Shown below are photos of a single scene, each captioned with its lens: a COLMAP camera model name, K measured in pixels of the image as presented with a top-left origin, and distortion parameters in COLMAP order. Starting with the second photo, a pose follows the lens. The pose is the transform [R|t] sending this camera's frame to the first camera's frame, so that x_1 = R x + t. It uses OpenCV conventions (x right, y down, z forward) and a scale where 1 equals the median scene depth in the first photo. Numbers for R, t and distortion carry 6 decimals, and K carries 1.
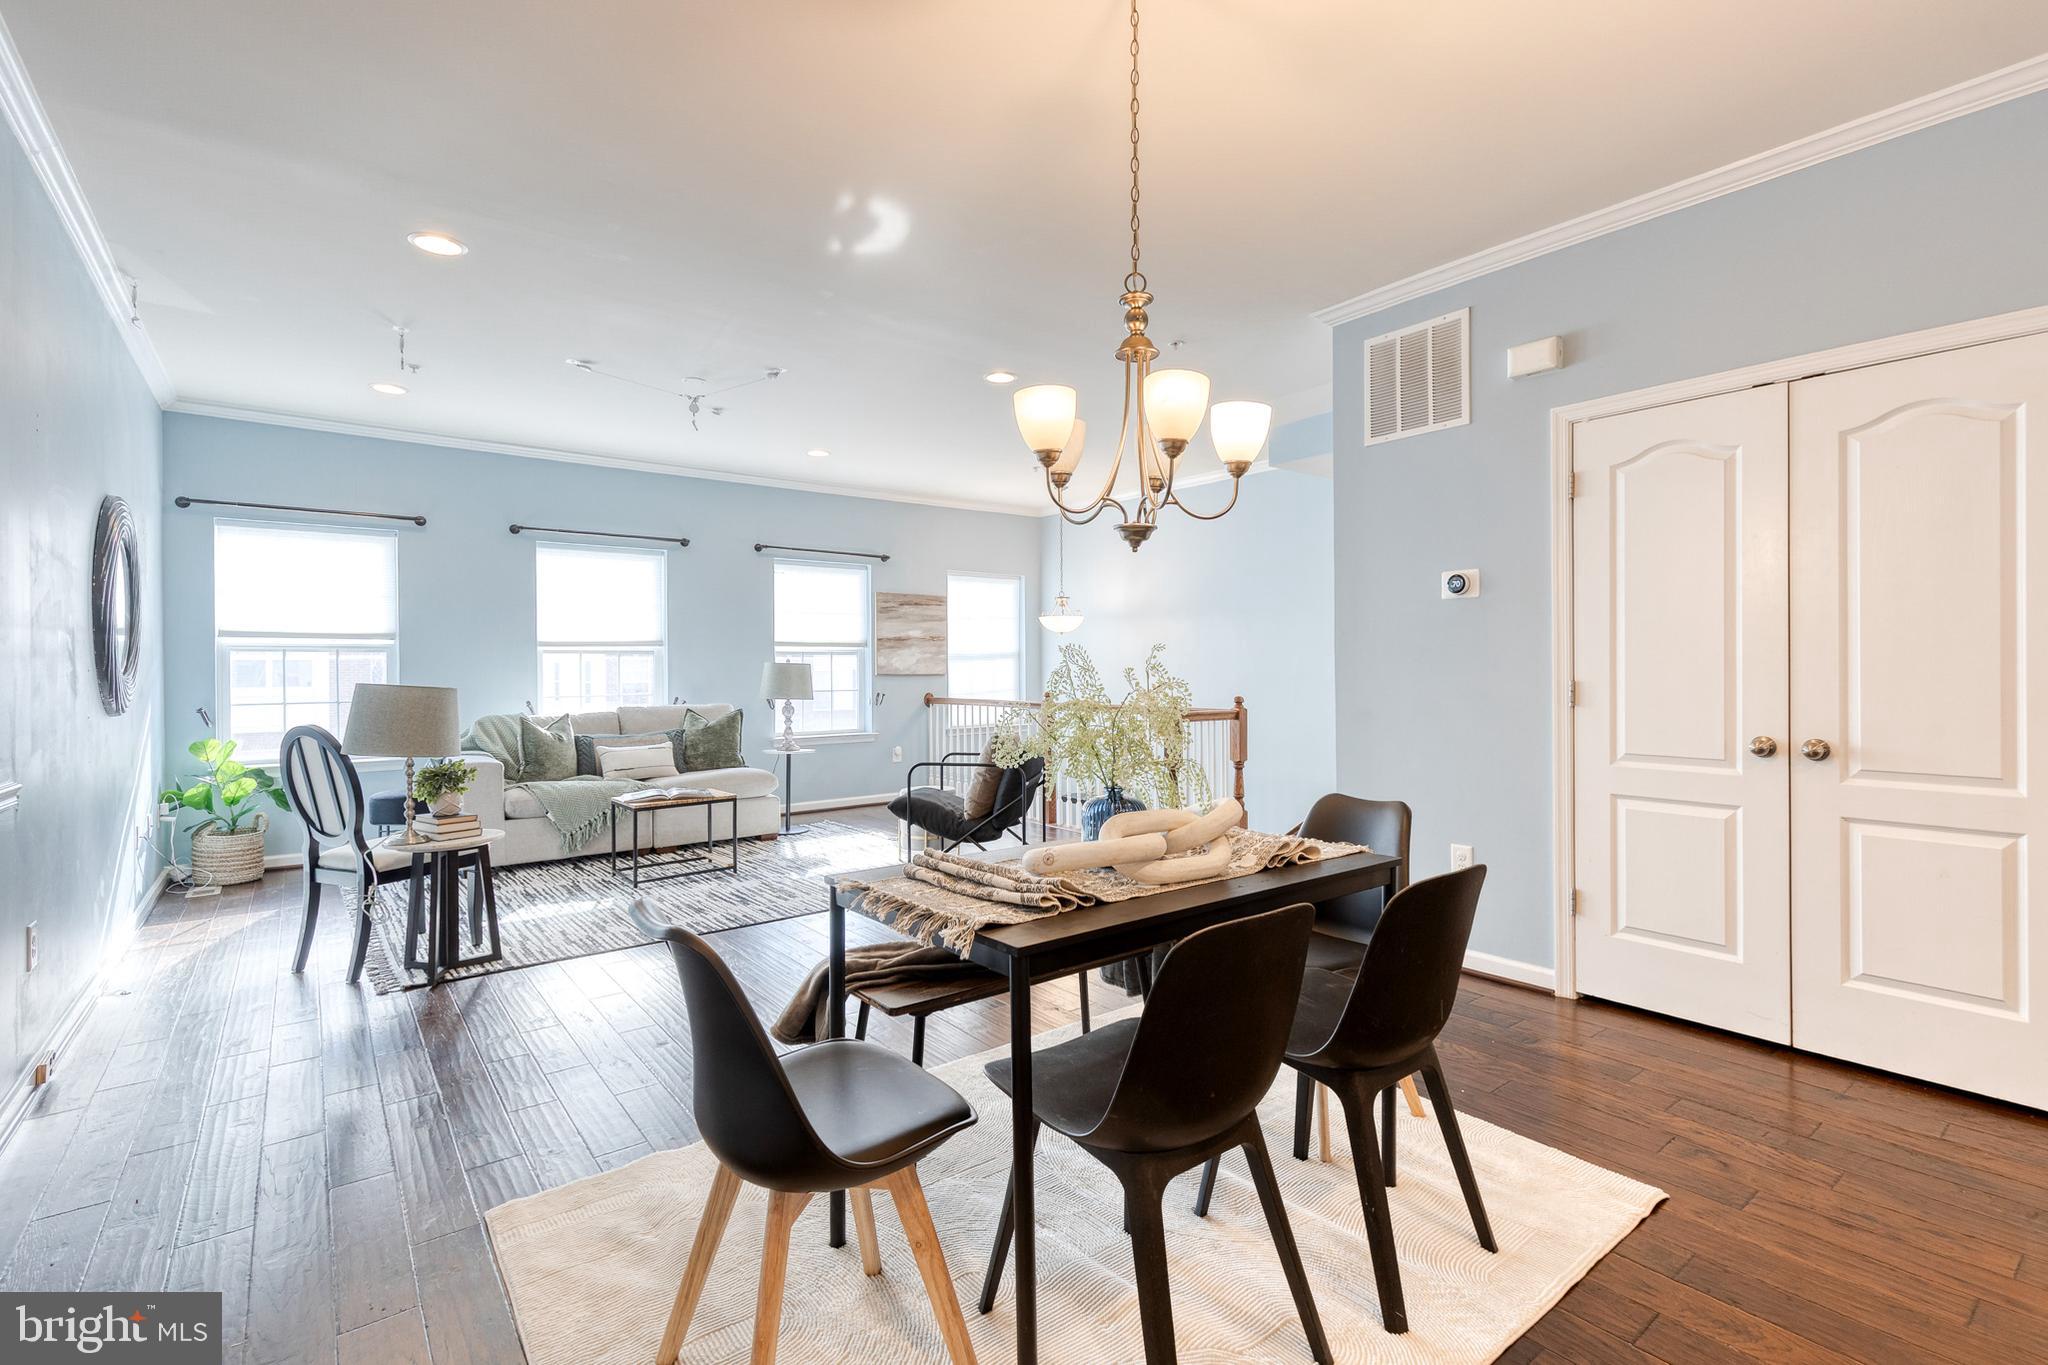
lens RADIAL K [[944.3, 0, 1039.9], [0, 944.3, 662.2], [0, 0, 1]] dist [0.011500, -0.005150]
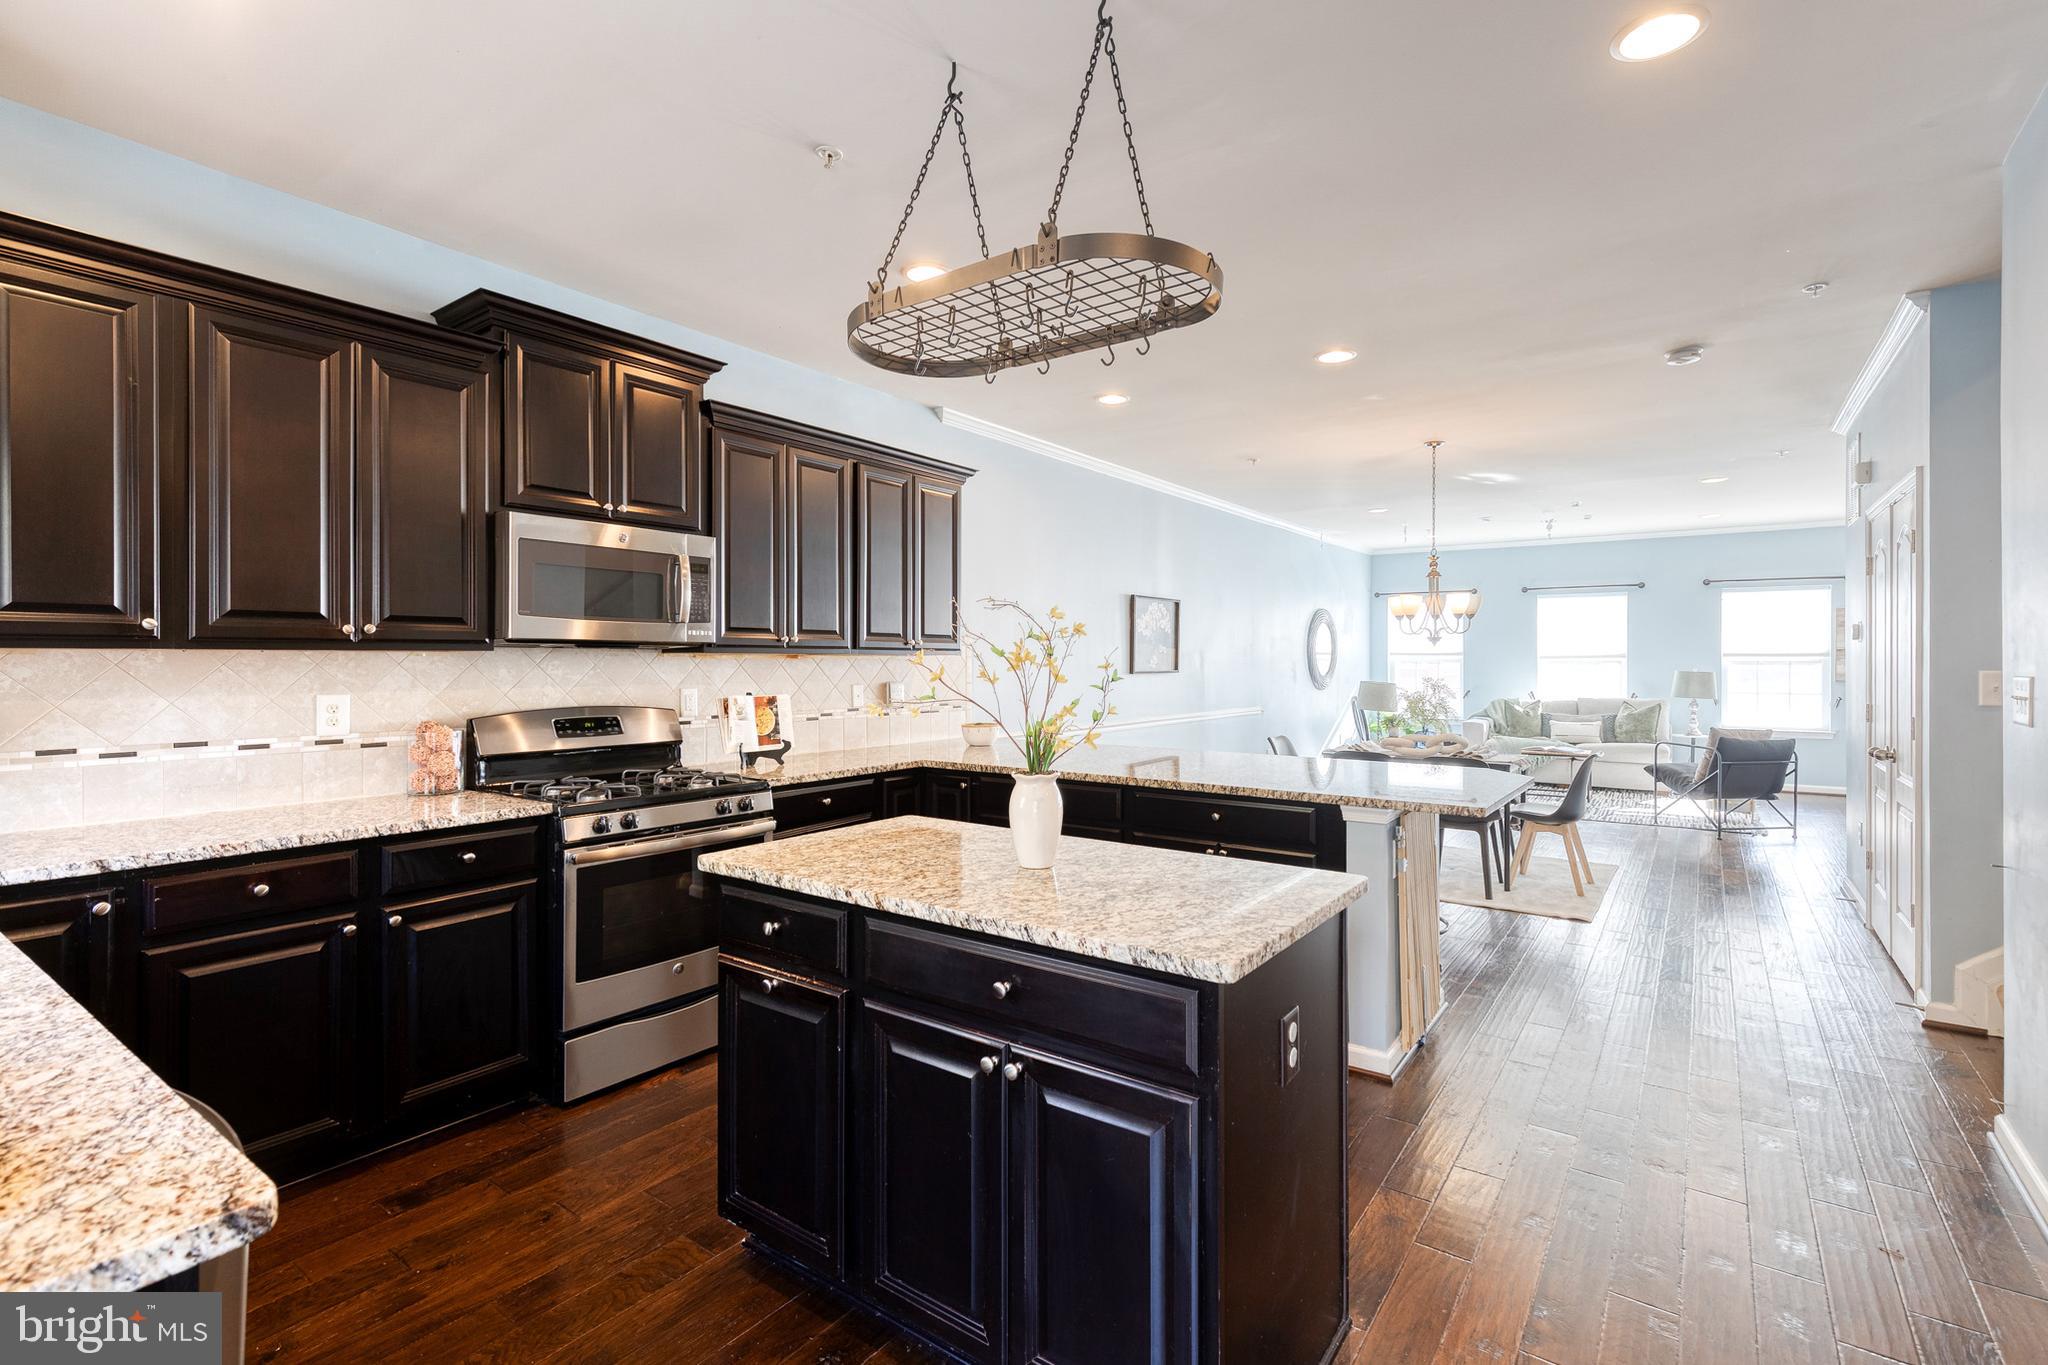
lens RADIAL K [[944.3, 0, 1042.0], [0, 944.3, 666.0], [0, 0, 1]] dist [0.011500, -0.005150]
pose [[0.290198, 0.012434, -0.956886, 1.039763], [0.005504, 0.999877, 0.014662, -0.042940], [0.956951, -0.009521, 0.290094, -0.403714]]
